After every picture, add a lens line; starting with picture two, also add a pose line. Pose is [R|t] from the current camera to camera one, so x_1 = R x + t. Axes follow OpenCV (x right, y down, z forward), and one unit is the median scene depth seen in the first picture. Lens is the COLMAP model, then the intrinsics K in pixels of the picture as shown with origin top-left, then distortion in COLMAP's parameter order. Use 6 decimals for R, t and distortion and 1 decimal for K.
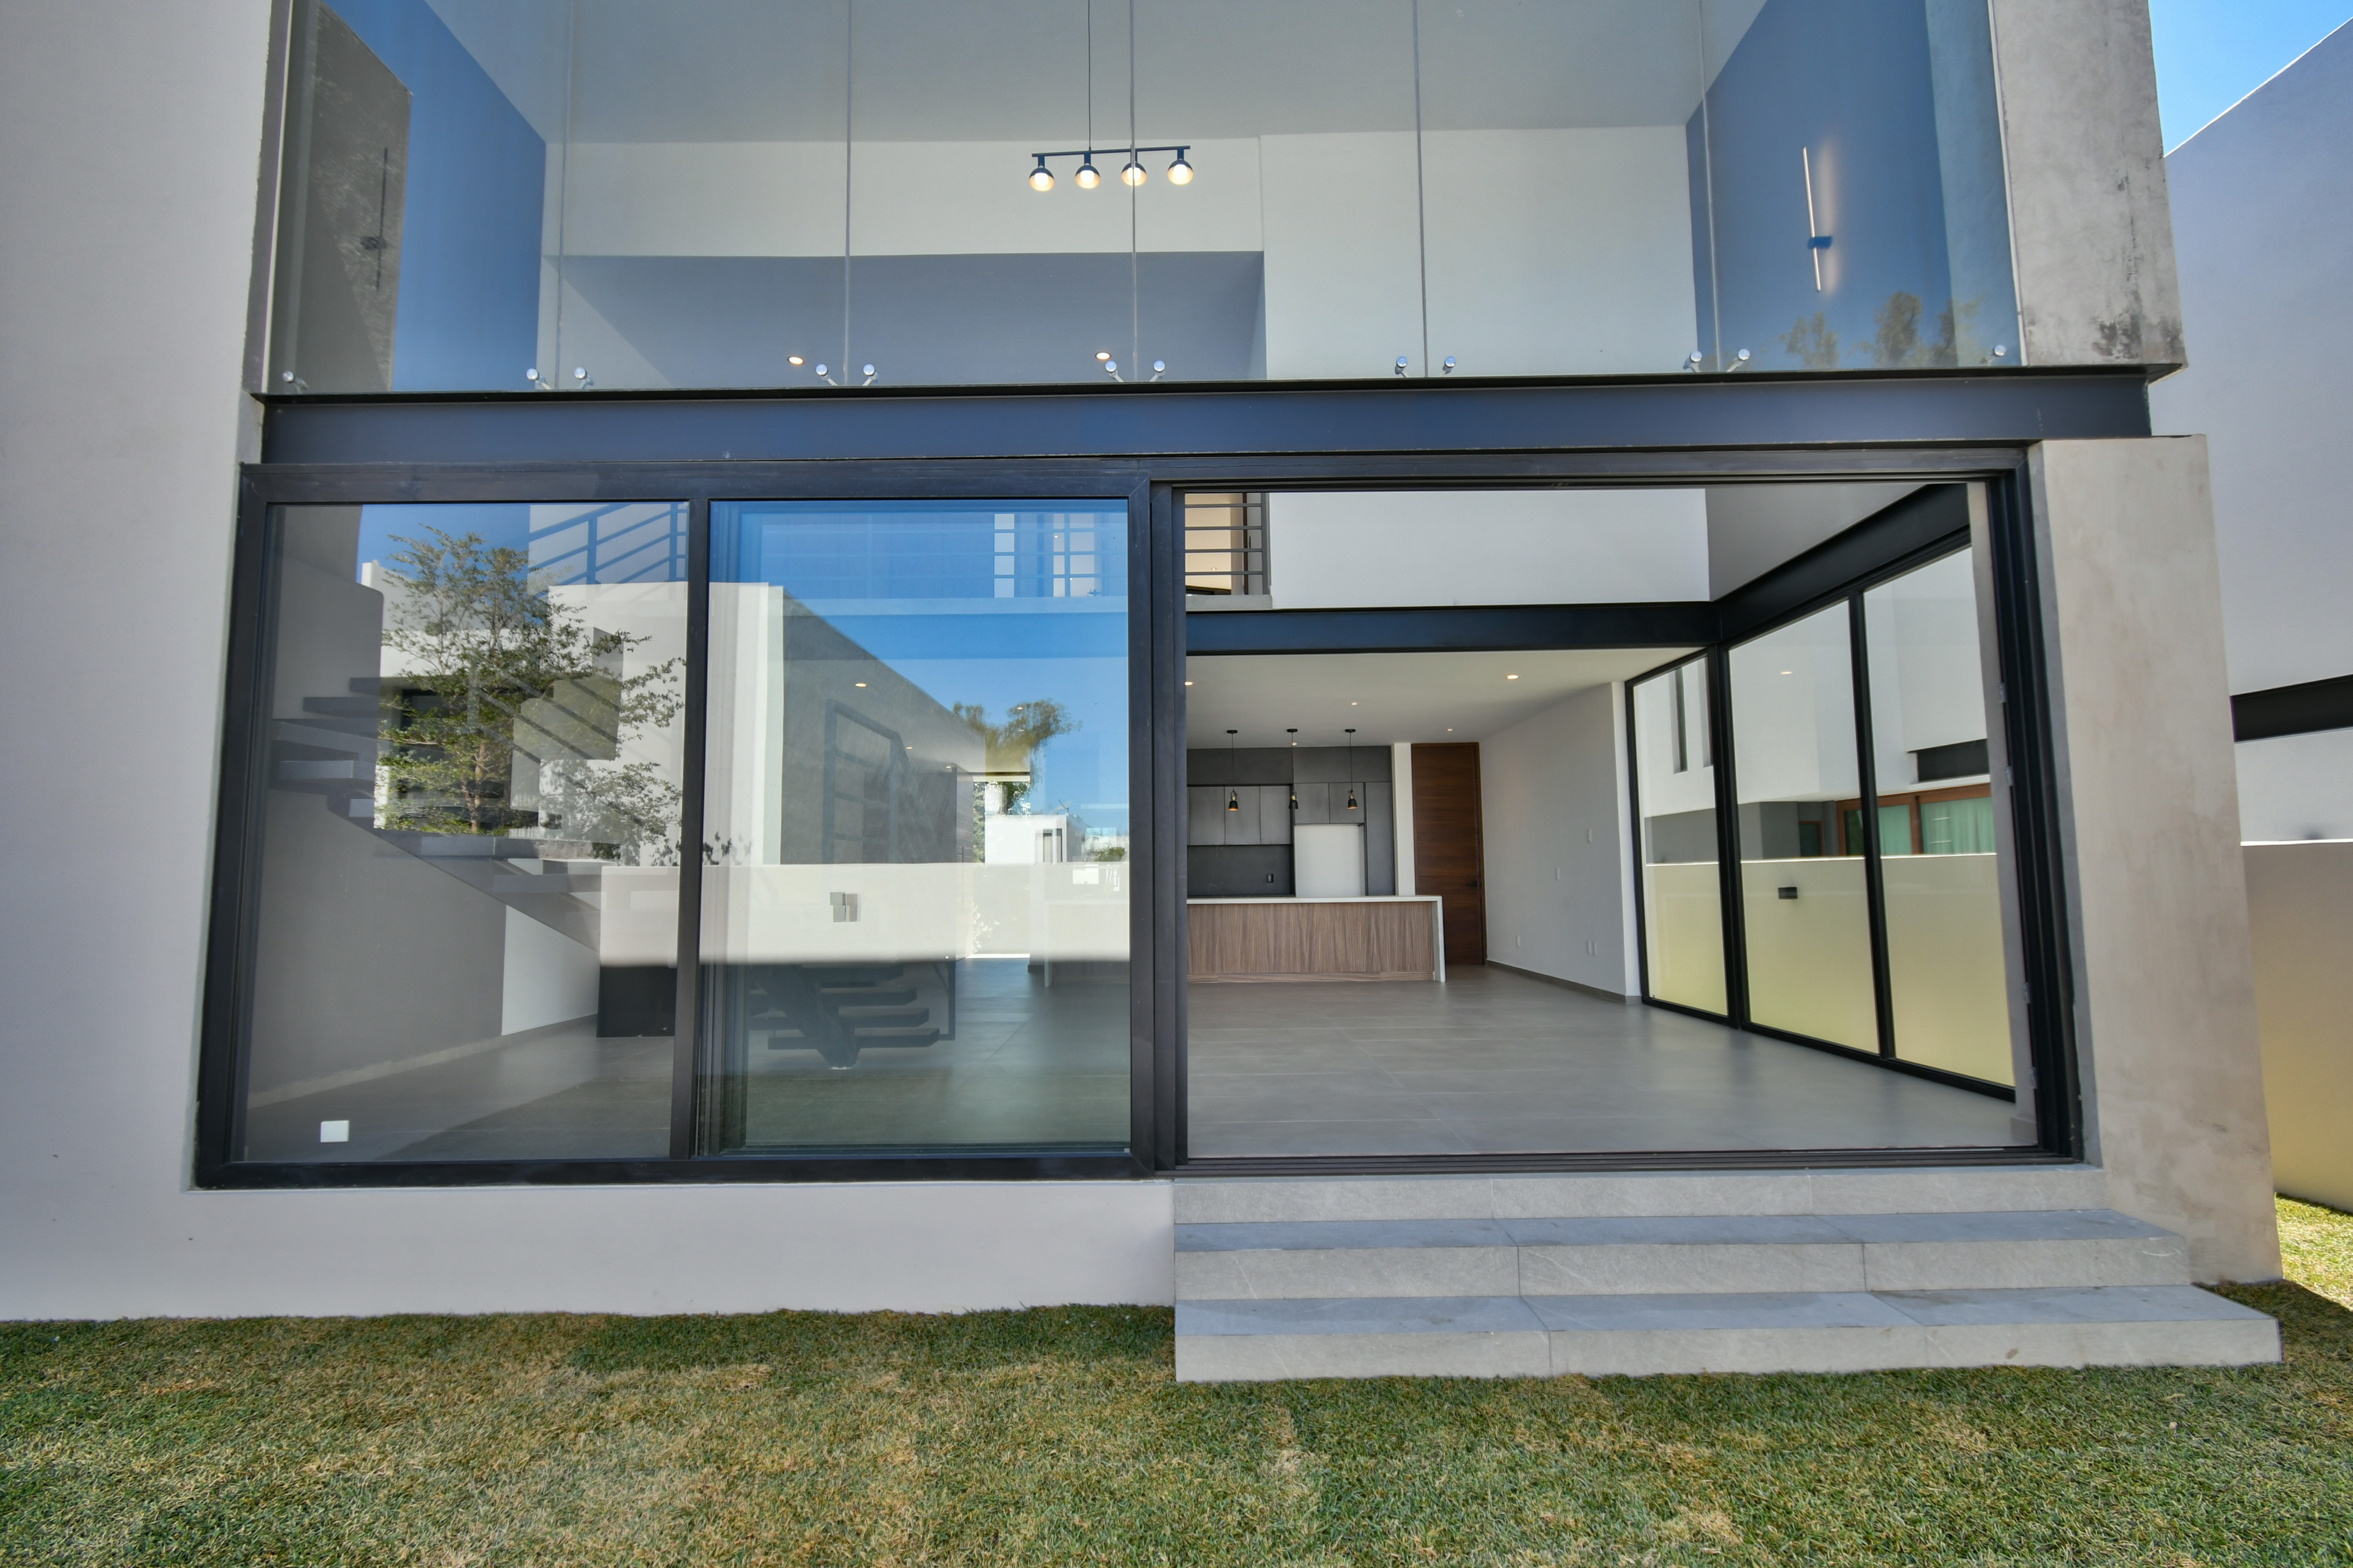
lens RADIAL K [[1063.1, 0, 1182.5], [0, 1063.1, 783.9], [0, 0, 1]] dist [0.007086, -0.002873]
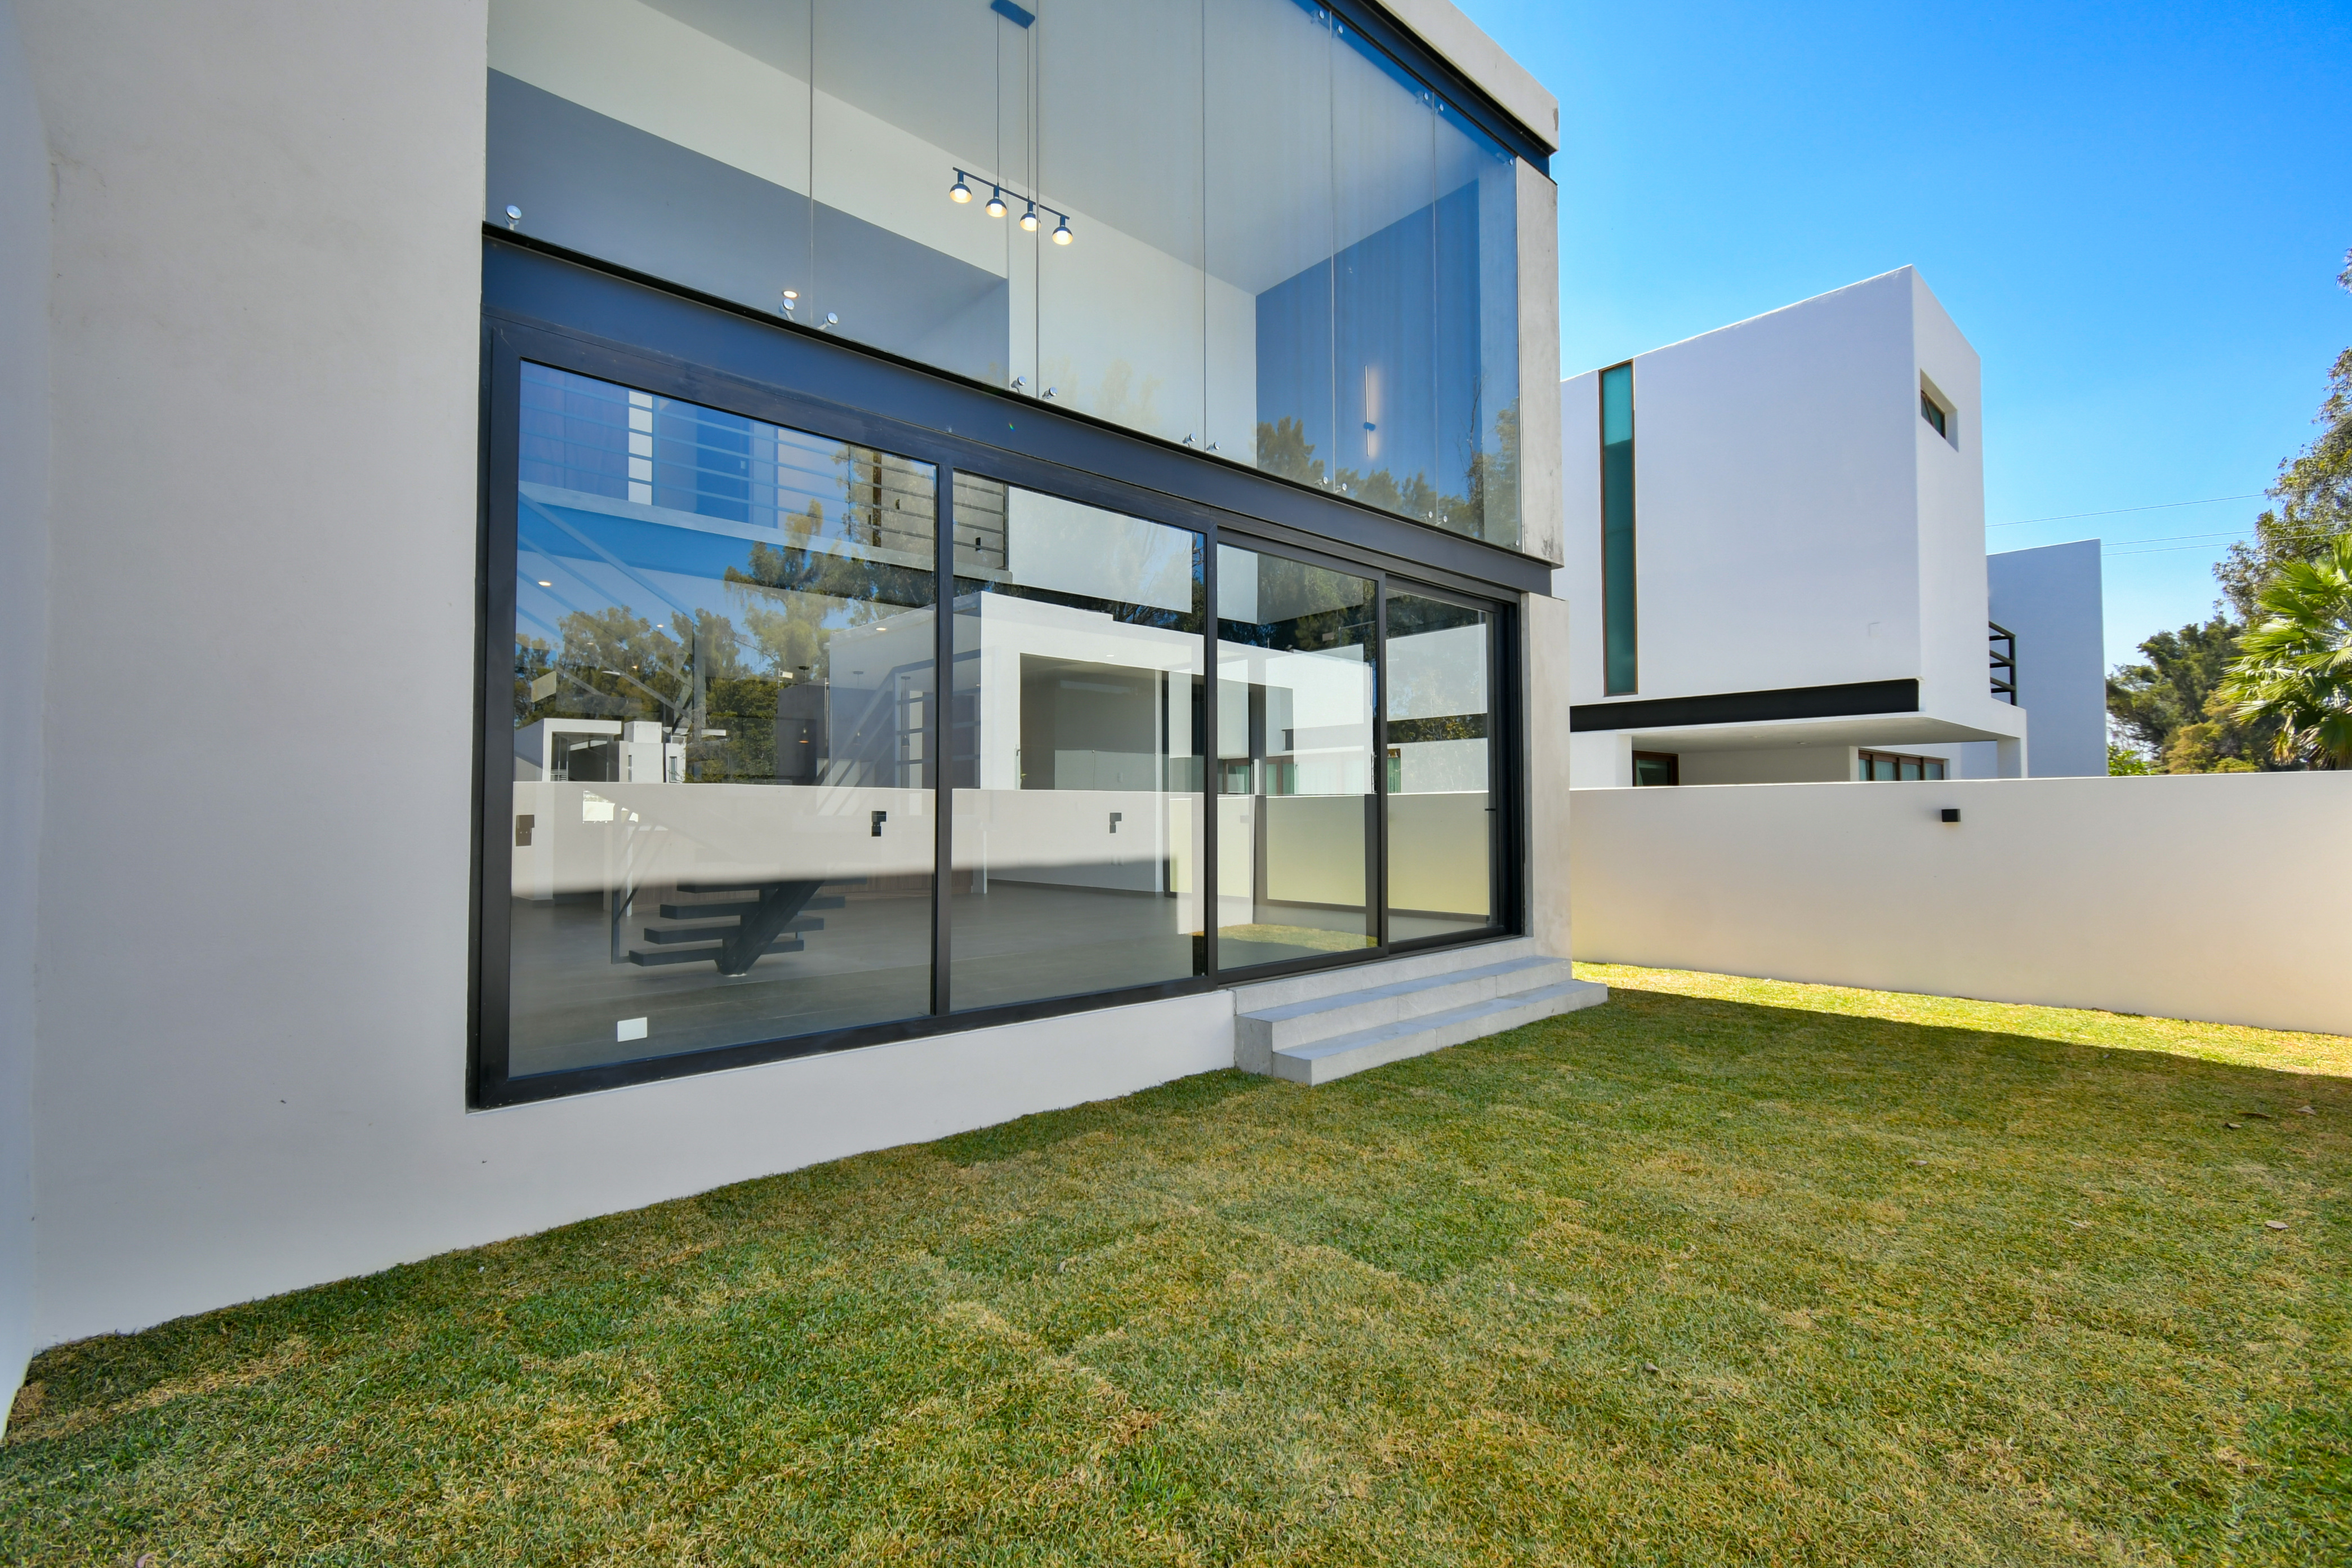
lens RADIAL K [[1062.6, 0, 1173.0], [0, 1062.6, 773.9], [0, 0, 1]] dist [0.007086, -0.002873]
pose [[0.730390, 0.035270, 0.682120, -1.053403], [-0.065449, 0.997684, 0.018494, 0.034381], [-0.679888, -0.058152, 0.731007, -0.053281]]
